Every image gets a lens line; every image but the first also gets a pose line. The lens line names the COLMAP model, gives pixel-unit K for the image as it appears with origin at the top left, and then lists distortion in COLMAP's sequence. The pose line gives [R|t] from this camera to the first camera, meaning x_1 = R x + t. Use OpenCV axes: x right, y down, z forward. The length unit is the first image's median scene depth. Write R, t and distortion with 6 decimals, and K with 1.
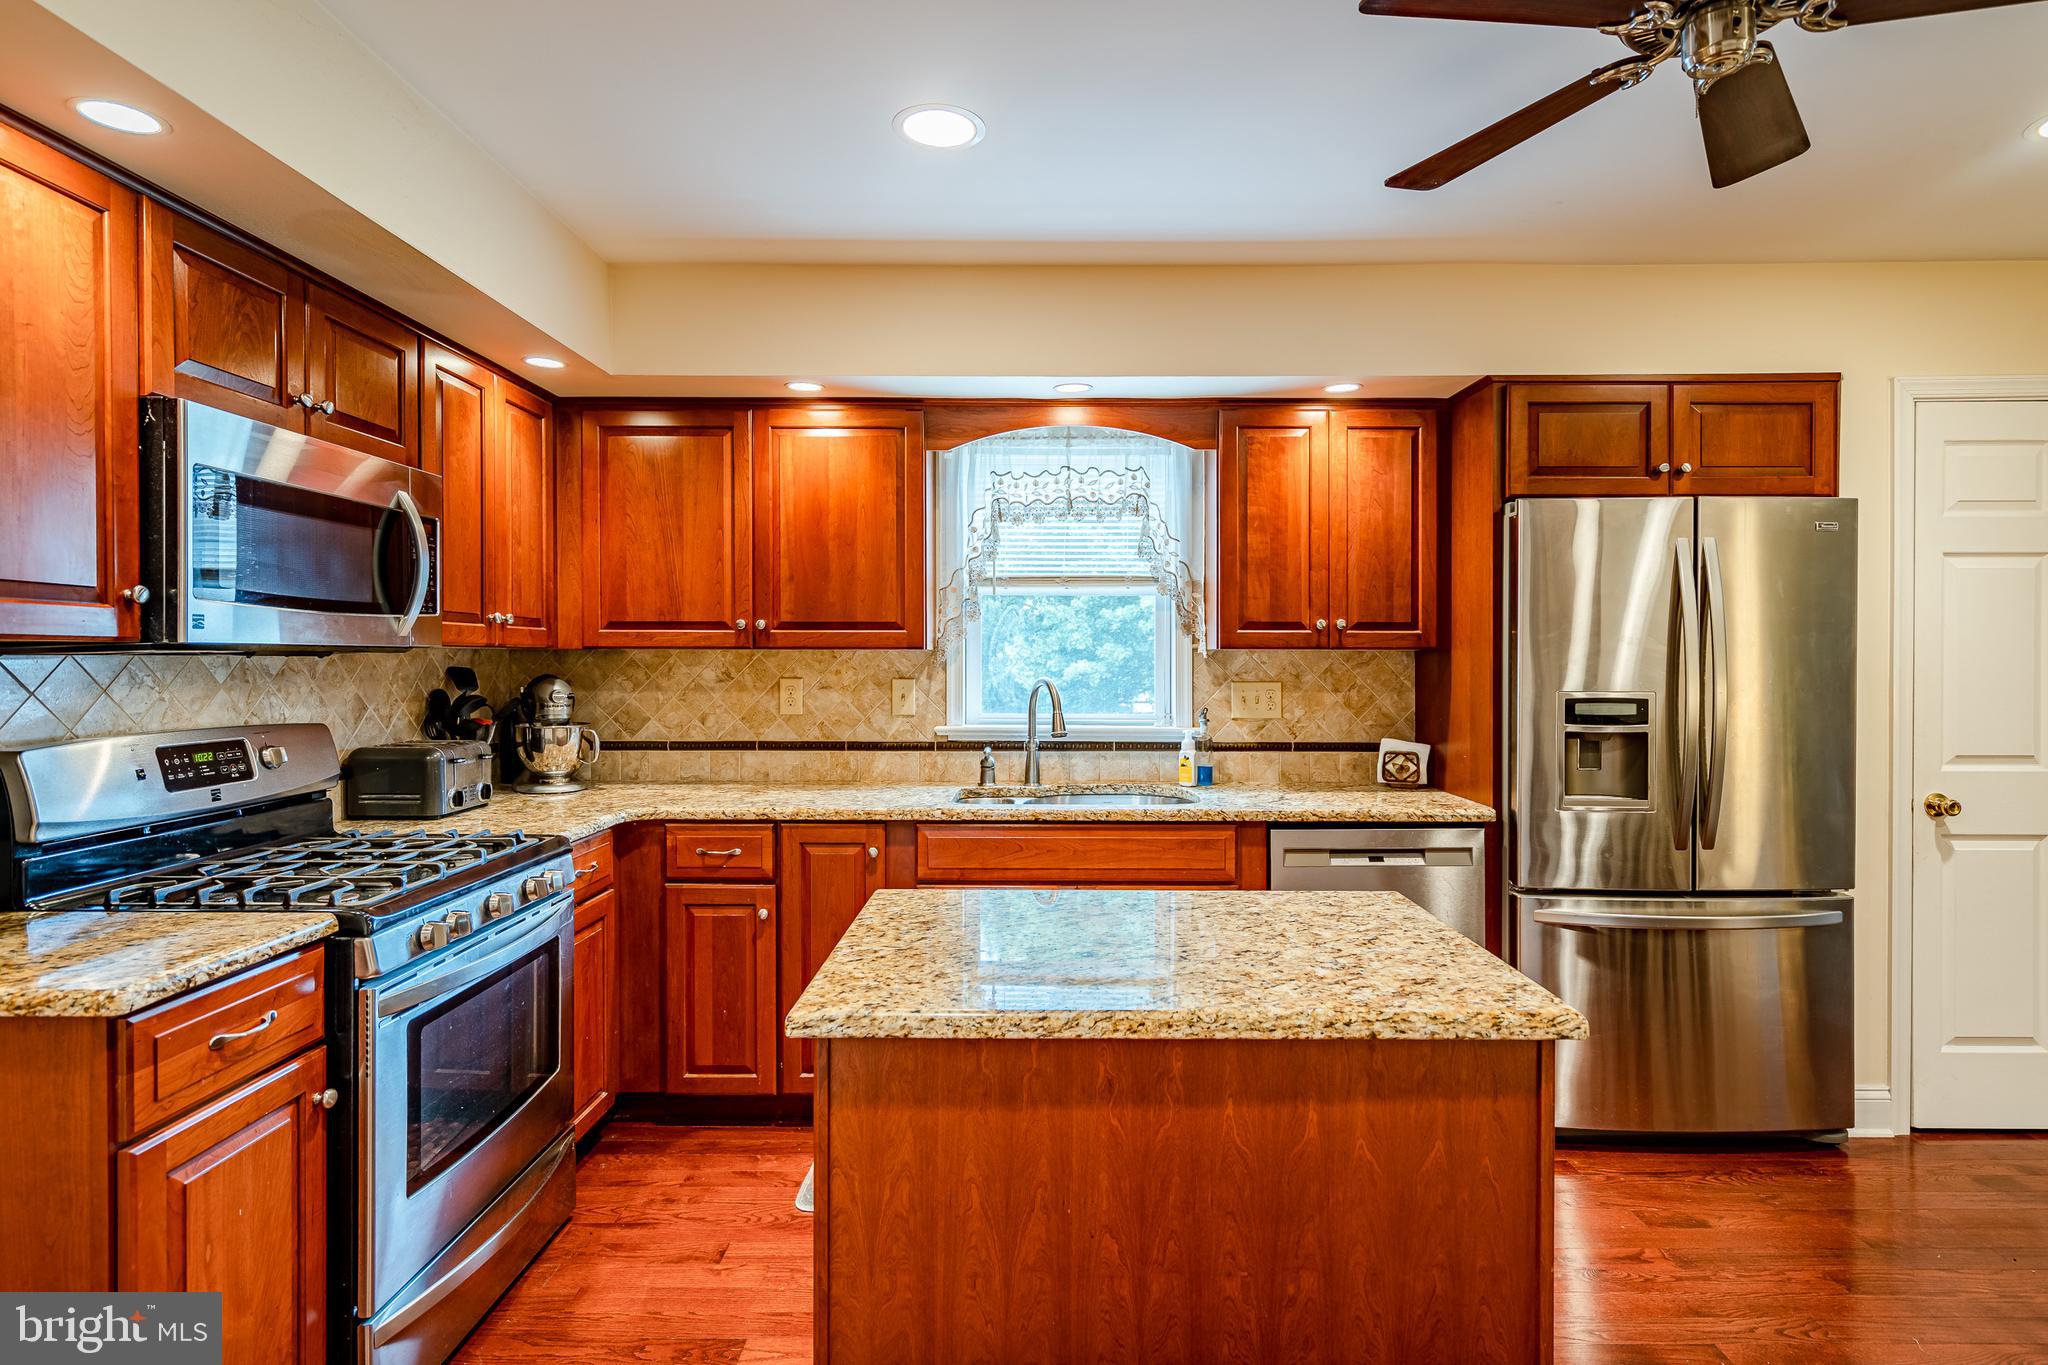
lens RADIAL K [[1047.1, 0, 1039.7], [0, 1047.1, 674.5], [0, 0, 1]] dist [0.001922, 0.001482]
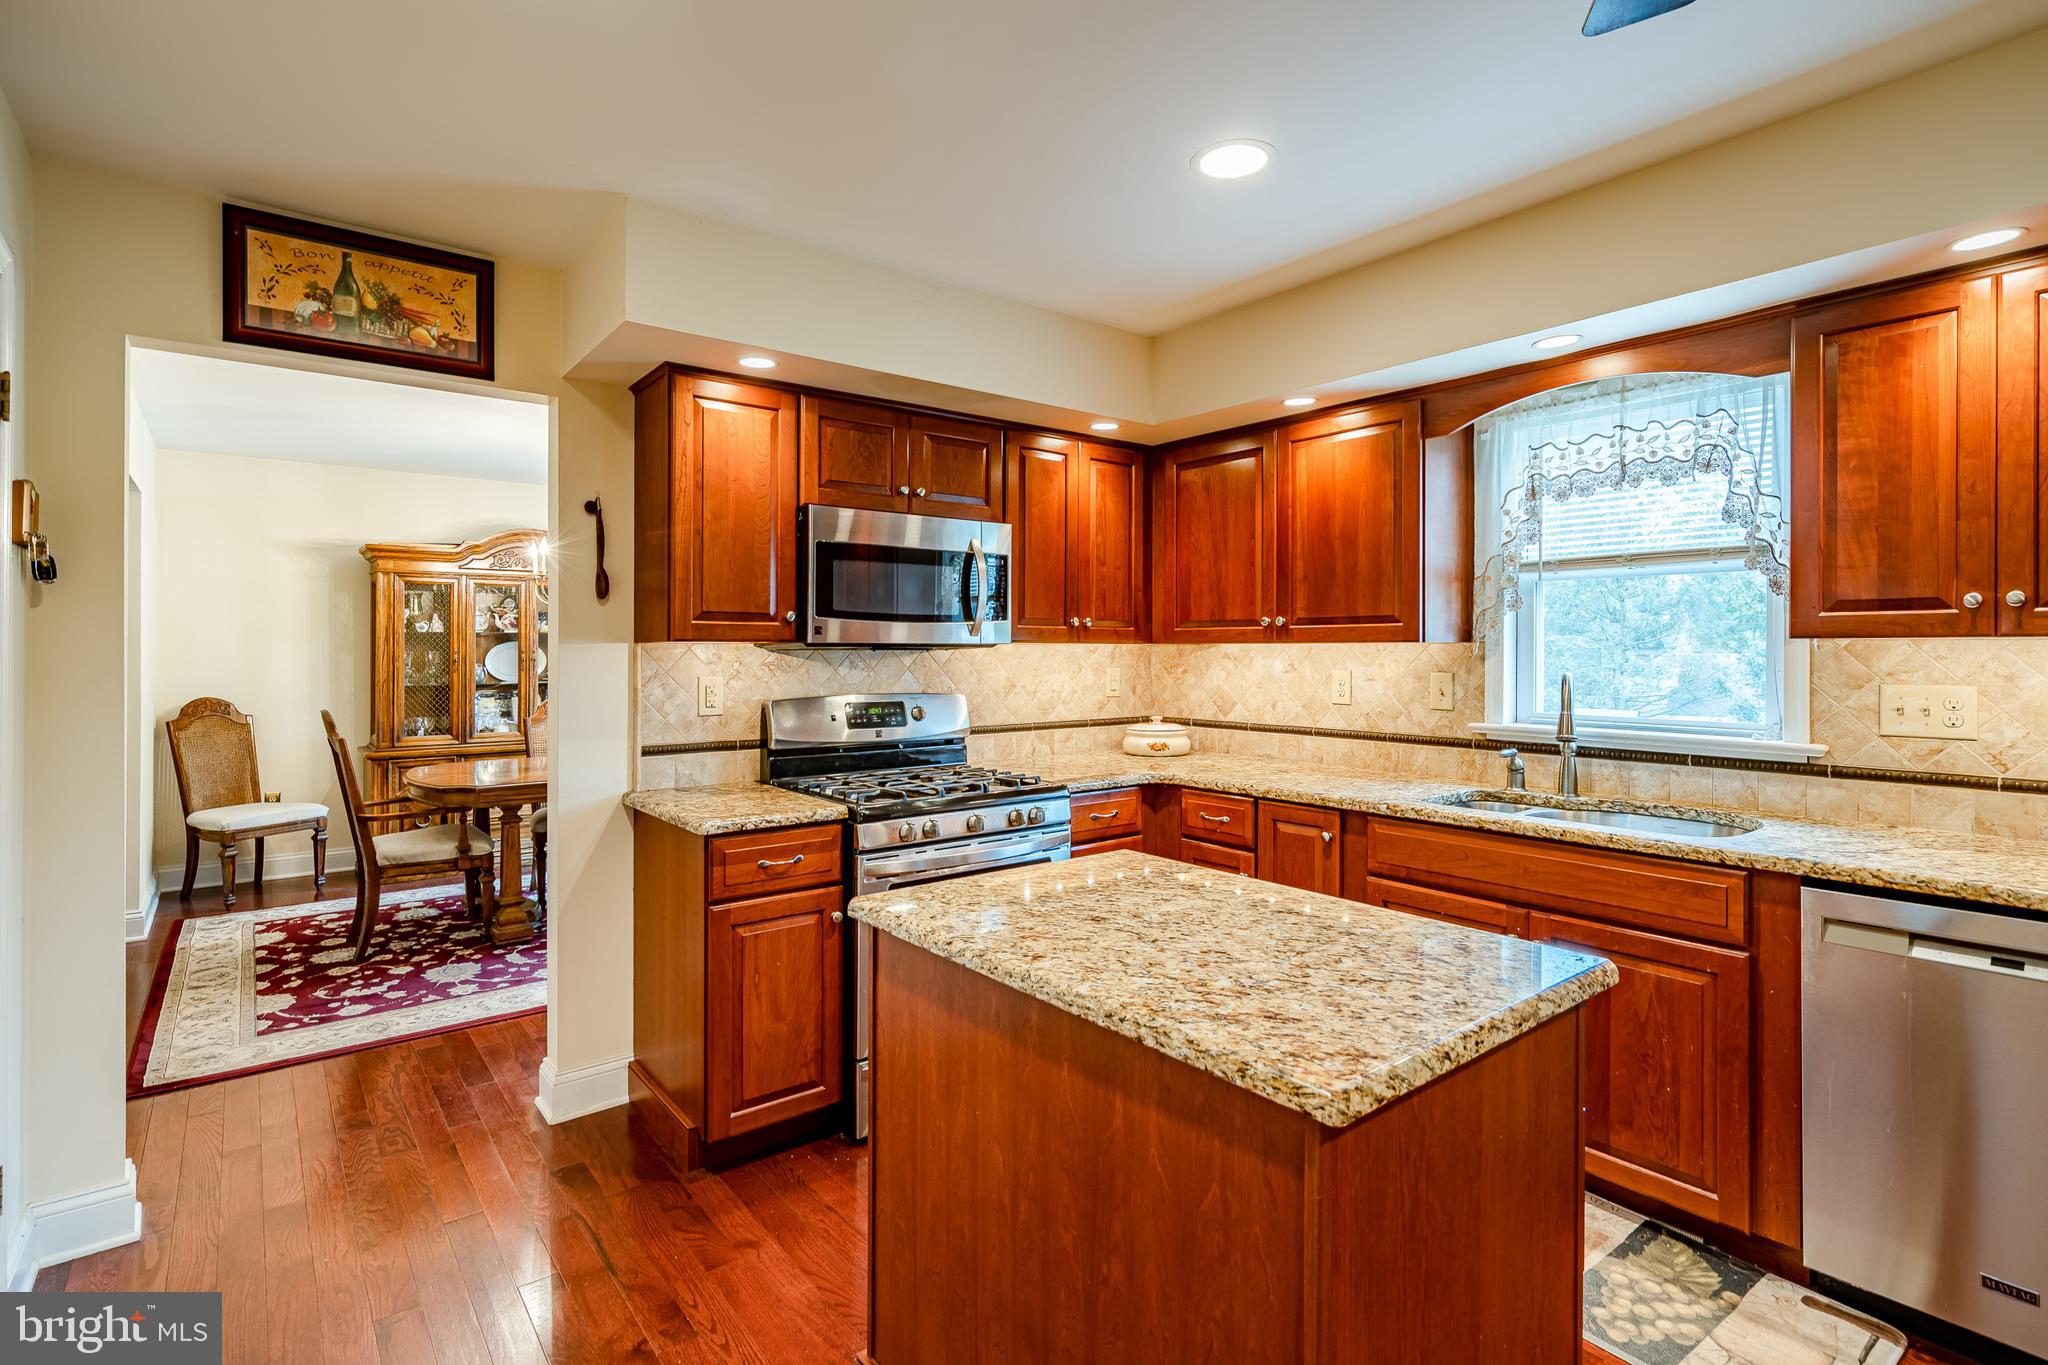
lens RADIAL K [[983.4, 0, 1022.7], [0, 983.4, 662.6], [0, 0, 1]] dist [0.000892, 0.001703]
pose [[0.622722, 0.008368, -0.782398, 0.419088], [-0.011770, 0.999930, 0.001326, -0.001982], [0.782354, 0.008384, 0.622777, 0.150073]]
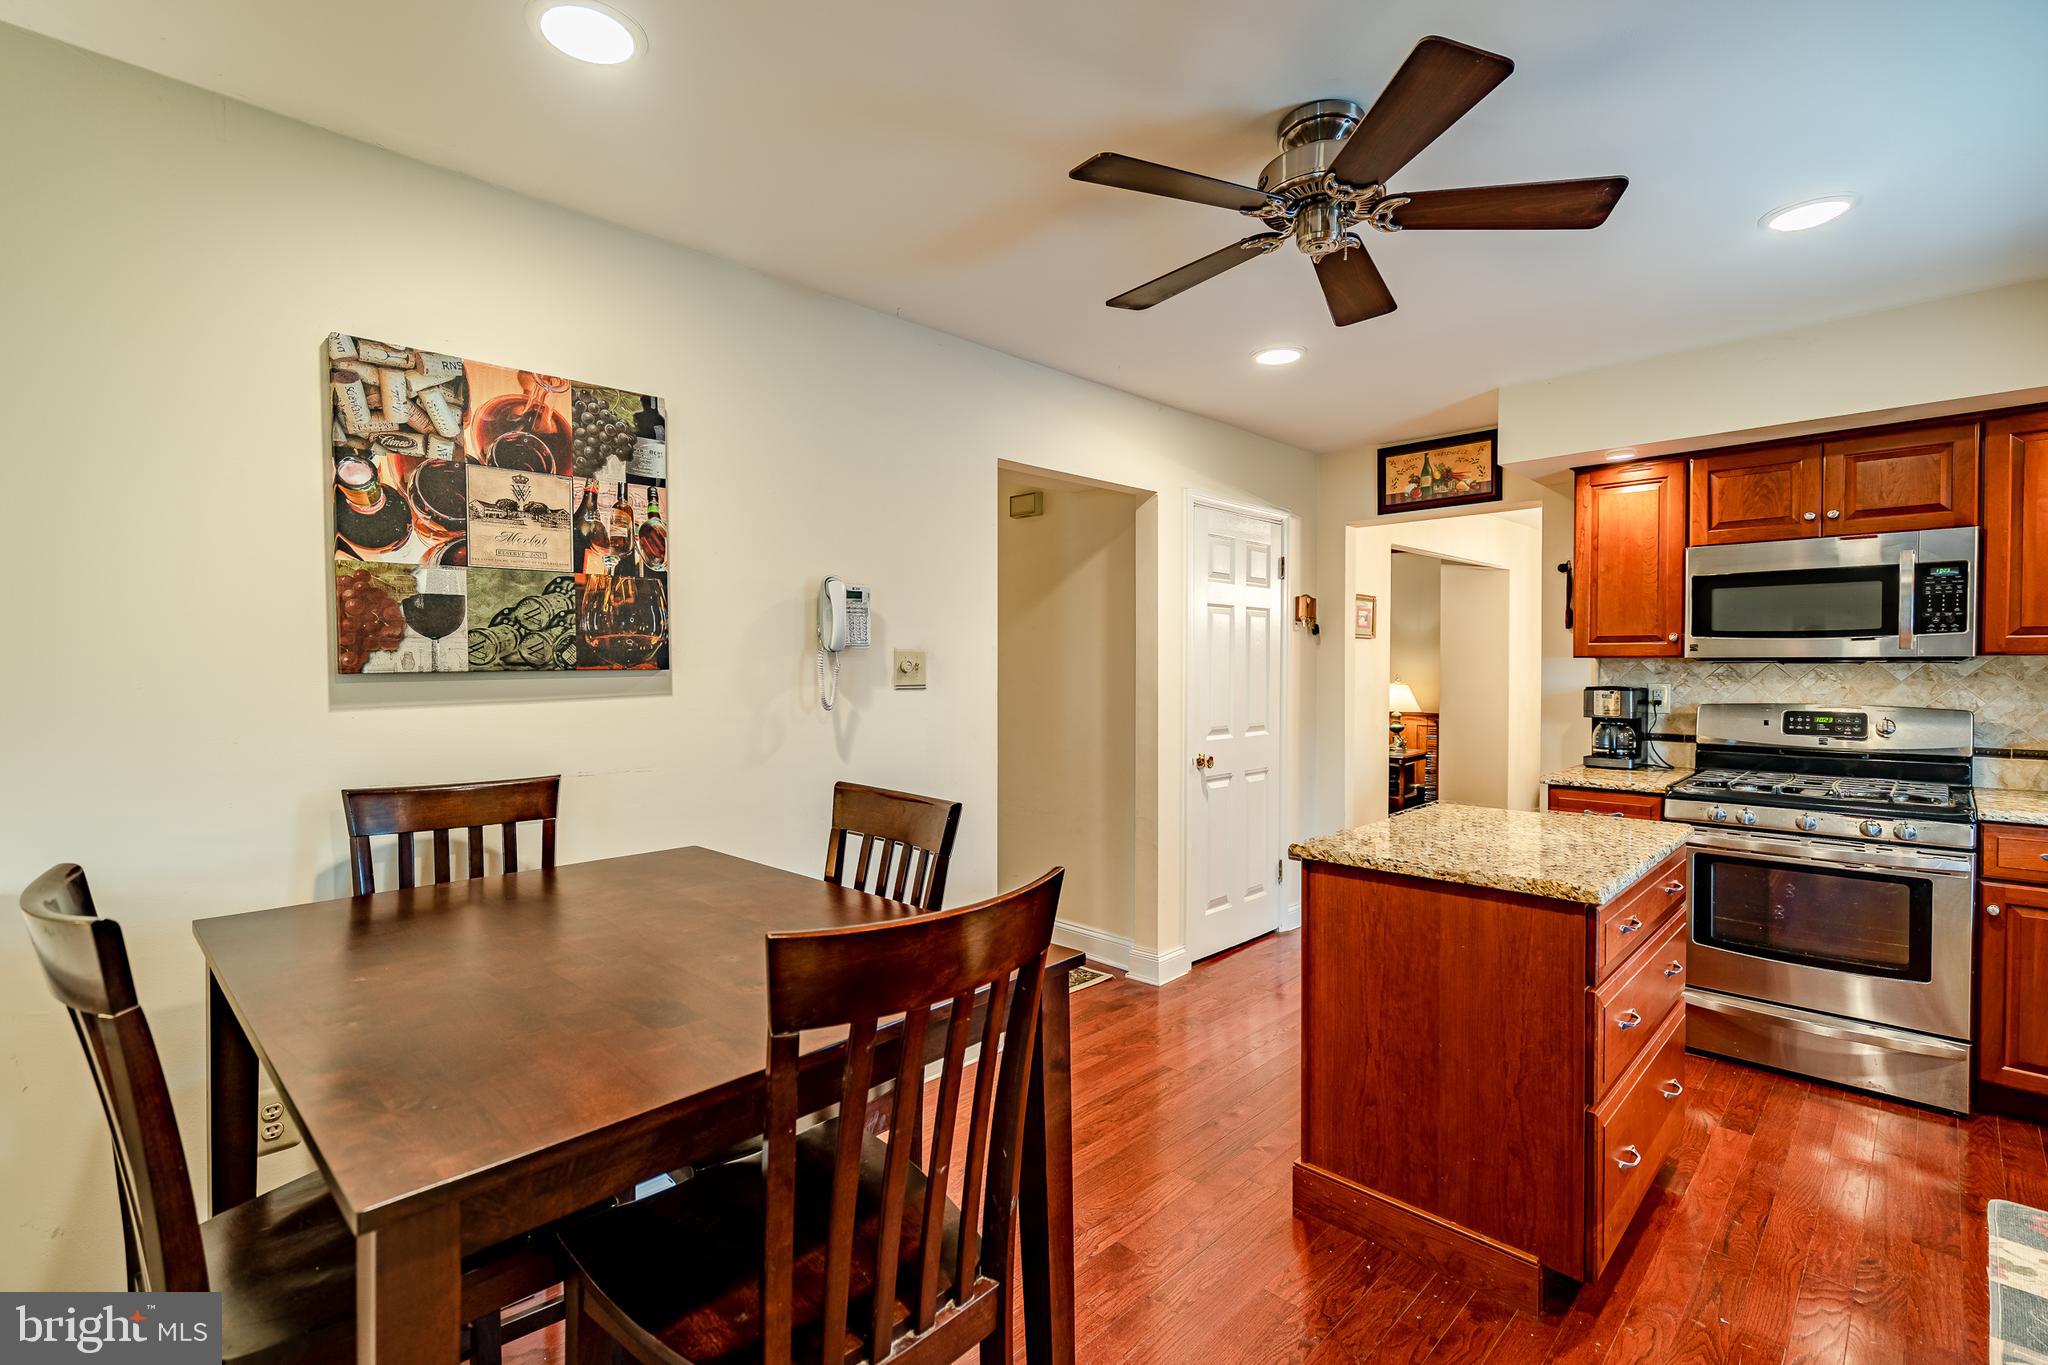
lens RADIAL K [[941.1, 0, 1023.5], [0, 941.1, 672.3], [0, 0, 1]] dist [0.000387, 0.000559]
pose [[-0.696735, 0.007923, -0.717285, 0.951260], [-0.010760, 0.999711, 0.021495, -0.016196], [0.717248, 0.022694, -0.696448, 0.827322]]
